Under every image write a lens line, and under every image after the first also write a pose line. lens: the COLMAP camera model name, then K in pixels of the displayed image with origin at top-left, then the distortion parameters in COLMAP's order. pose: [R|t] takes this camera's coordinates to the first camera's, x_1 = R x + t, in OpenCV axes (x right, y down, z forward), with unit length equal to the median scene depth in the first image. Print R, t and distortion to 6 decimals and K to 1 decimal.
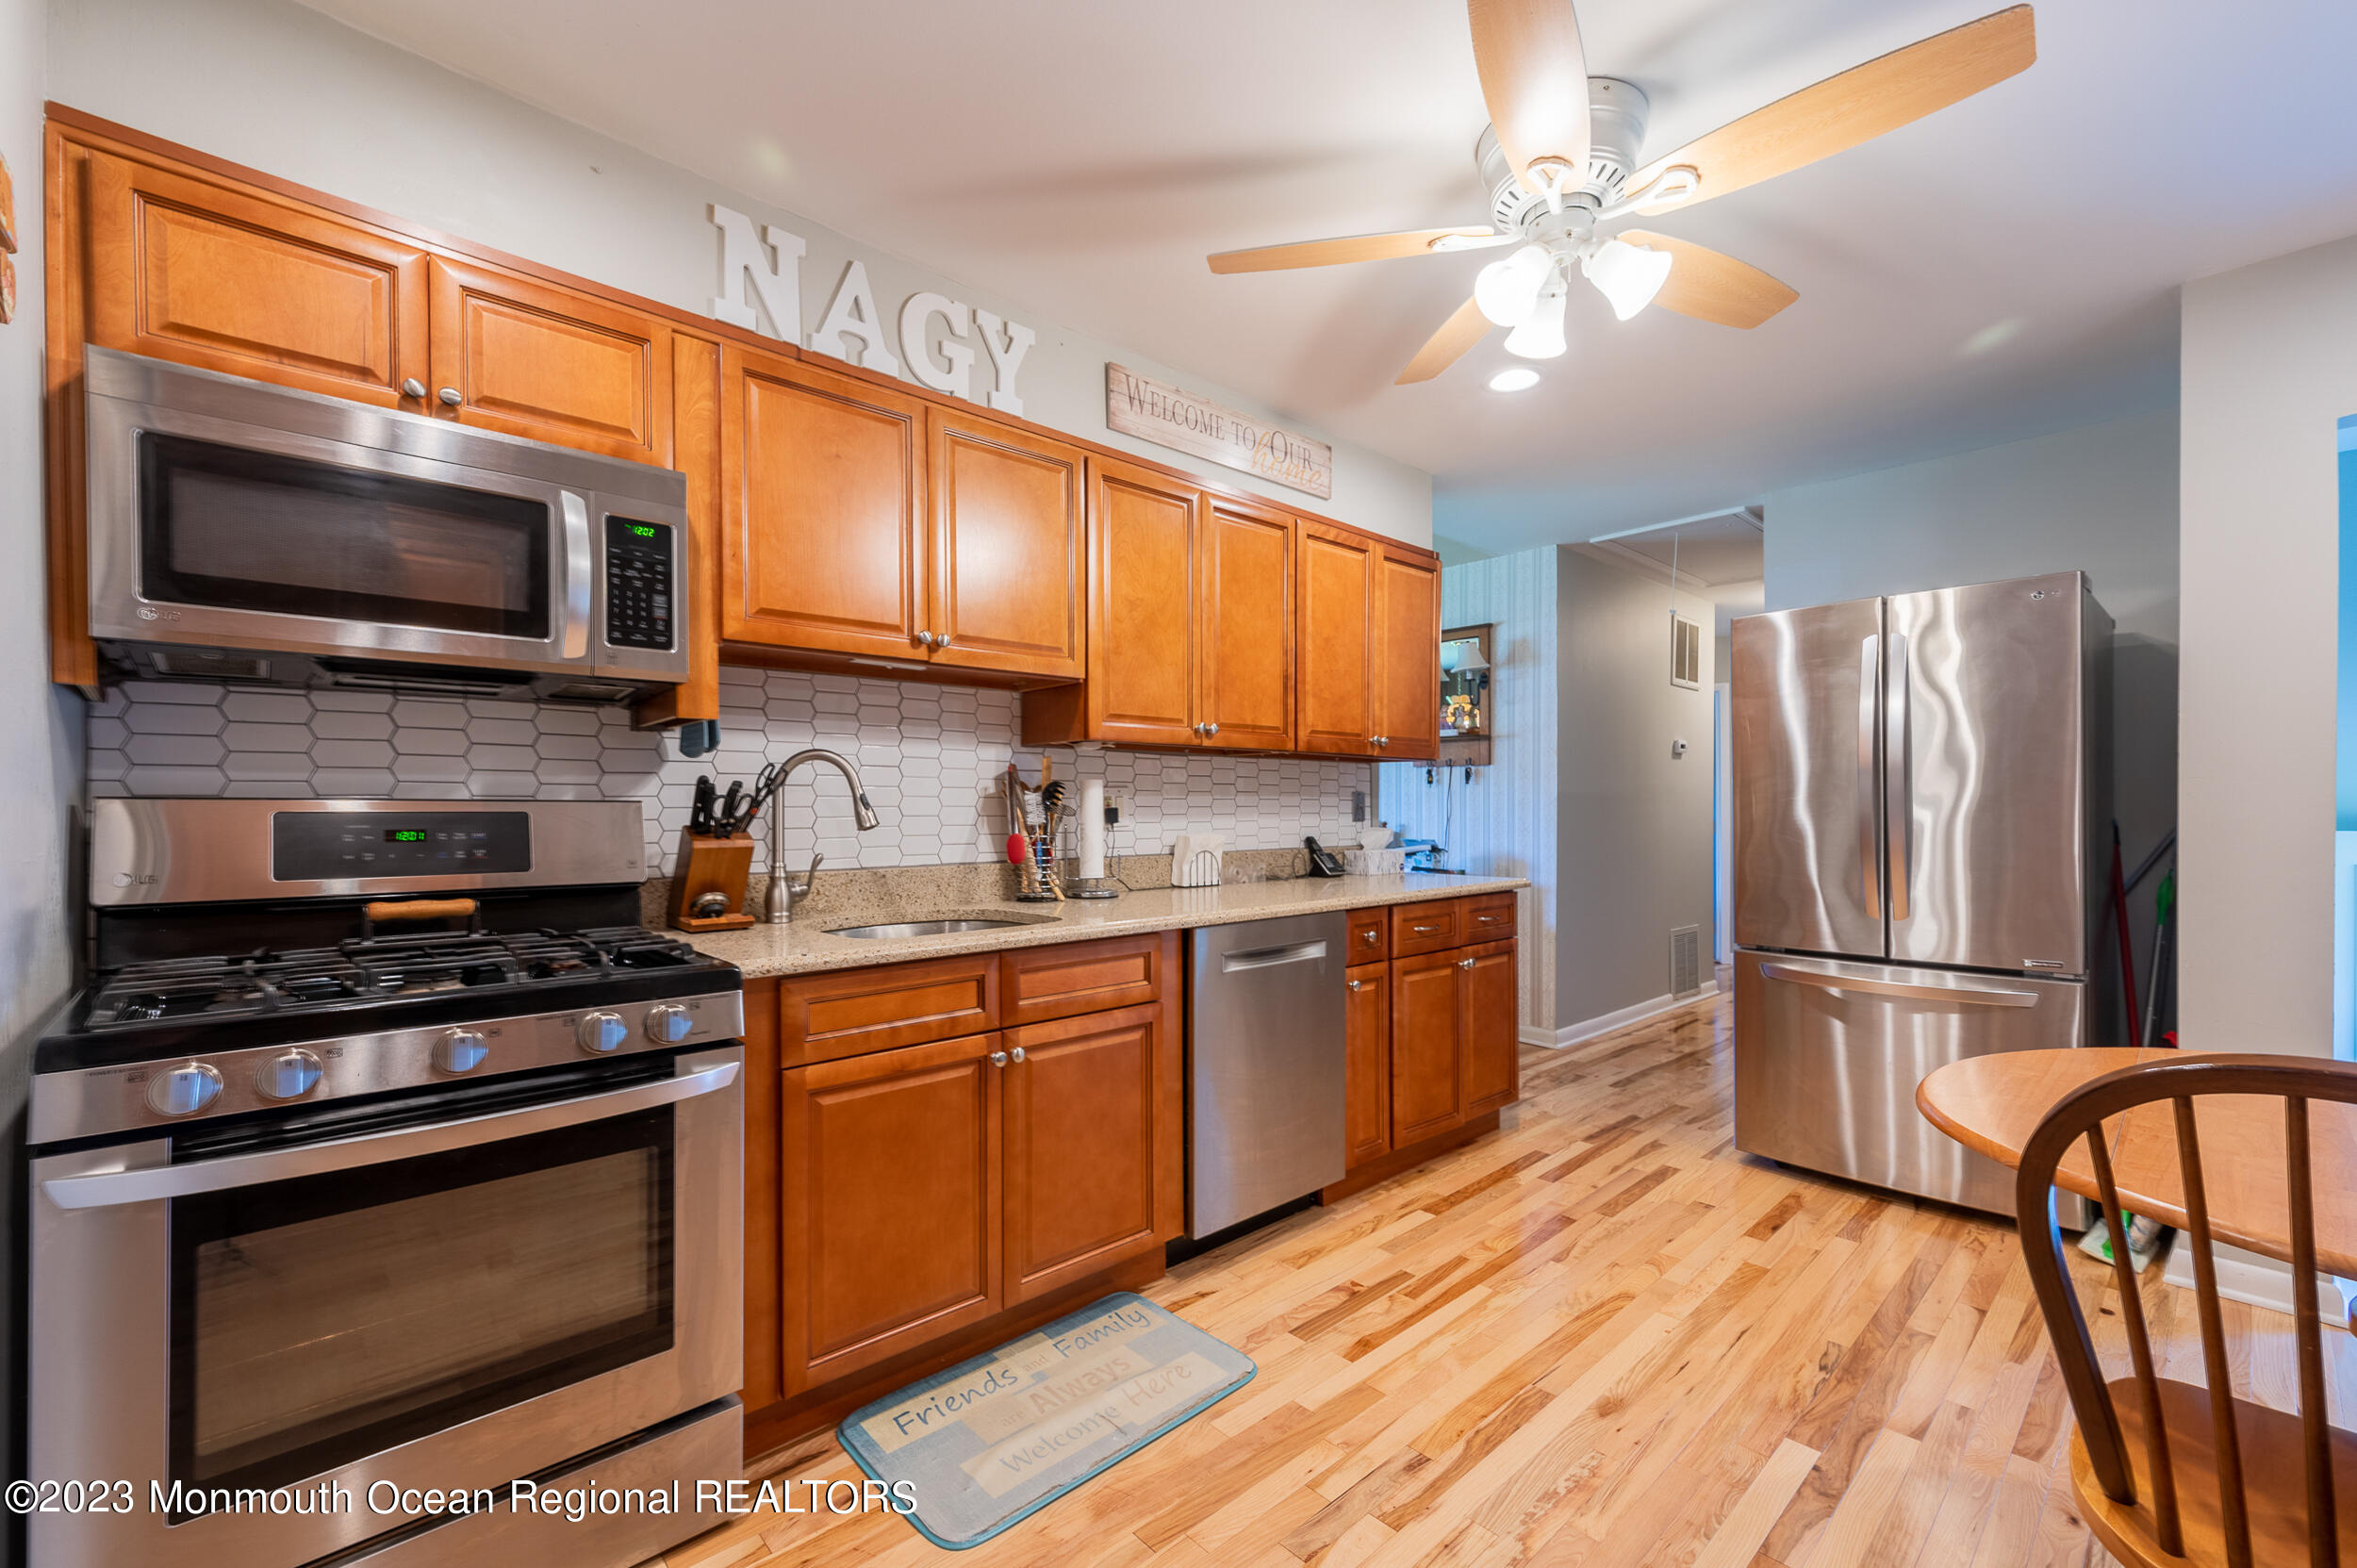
lens RADIAL K [[942.7, 0, 1180.3], [0, 942.7, 810.0], [0, 0, 1]] dist [0.001997, -0.000217]
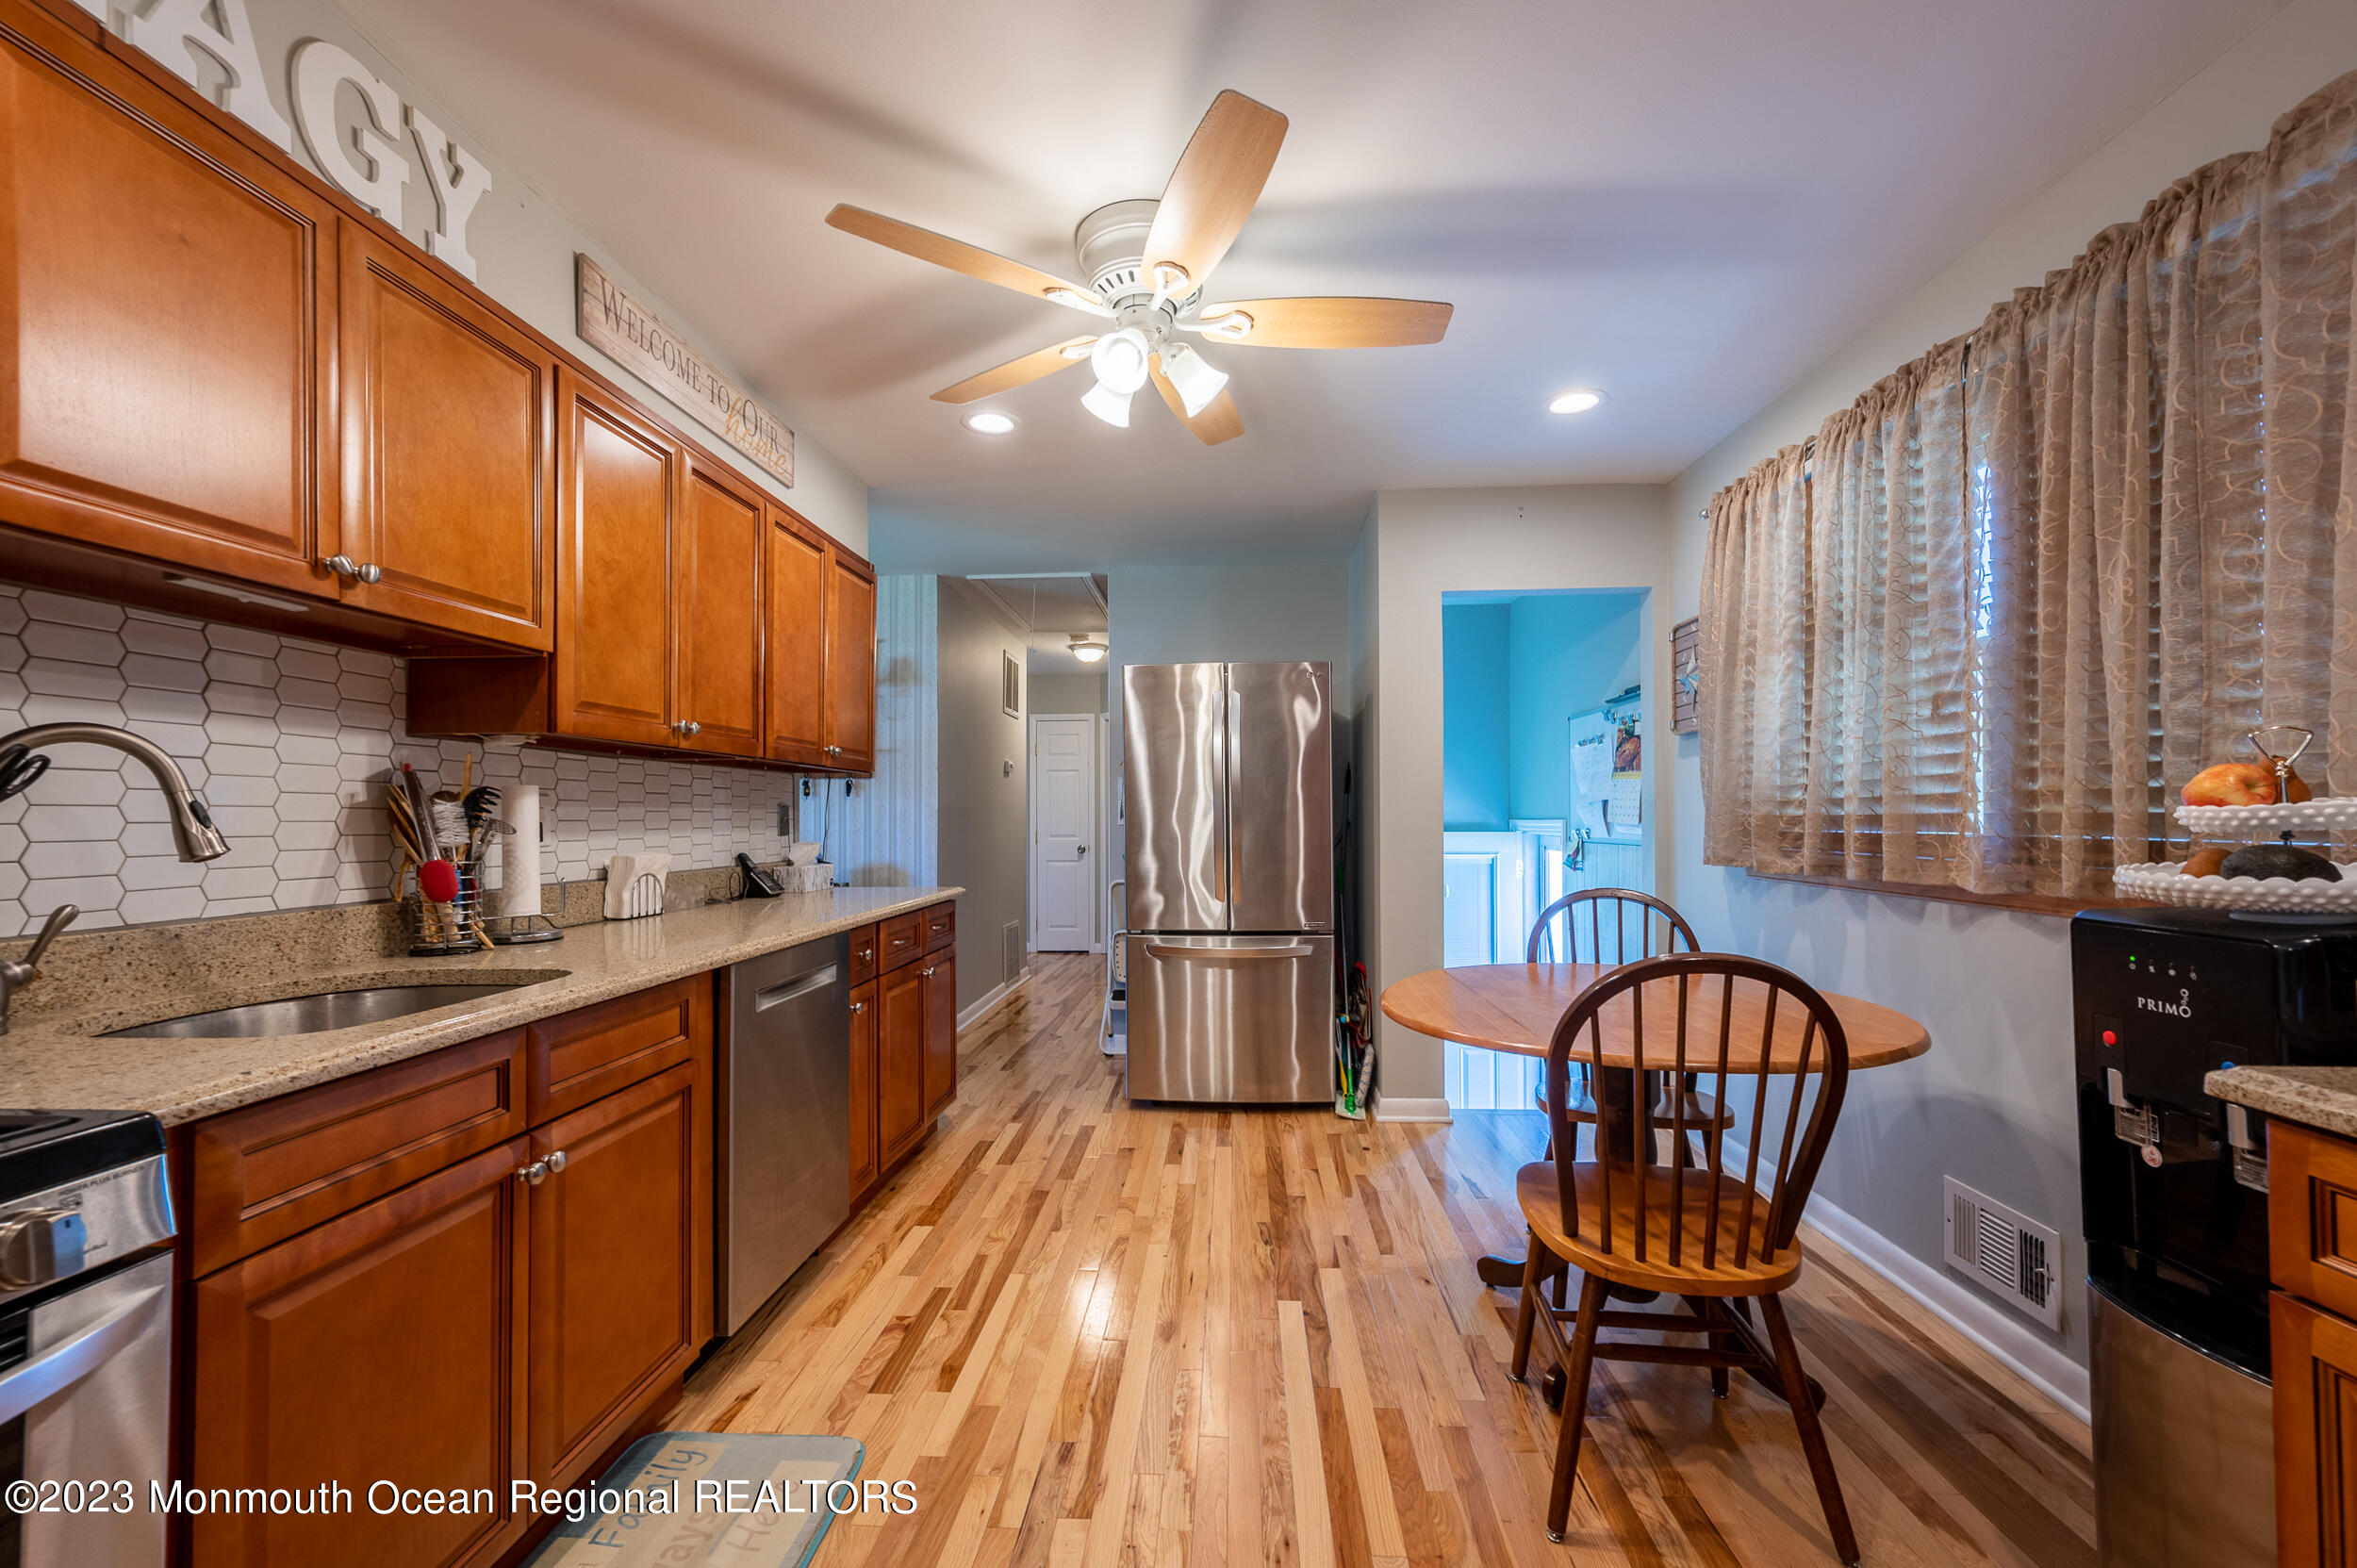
lens RADIAL K [[923.4, 0, 1163.8], [0, 923.4, 804.2], [0, 0, 1]] dist [0.000988, -0.000289]
pose [[0.723196, 0.008387, 0.690592, -0.250054], [0.004928, 0.999838, -0.017303, -0.001629], [-0.690625, 0.015916, 0.723038, 0.117915]]
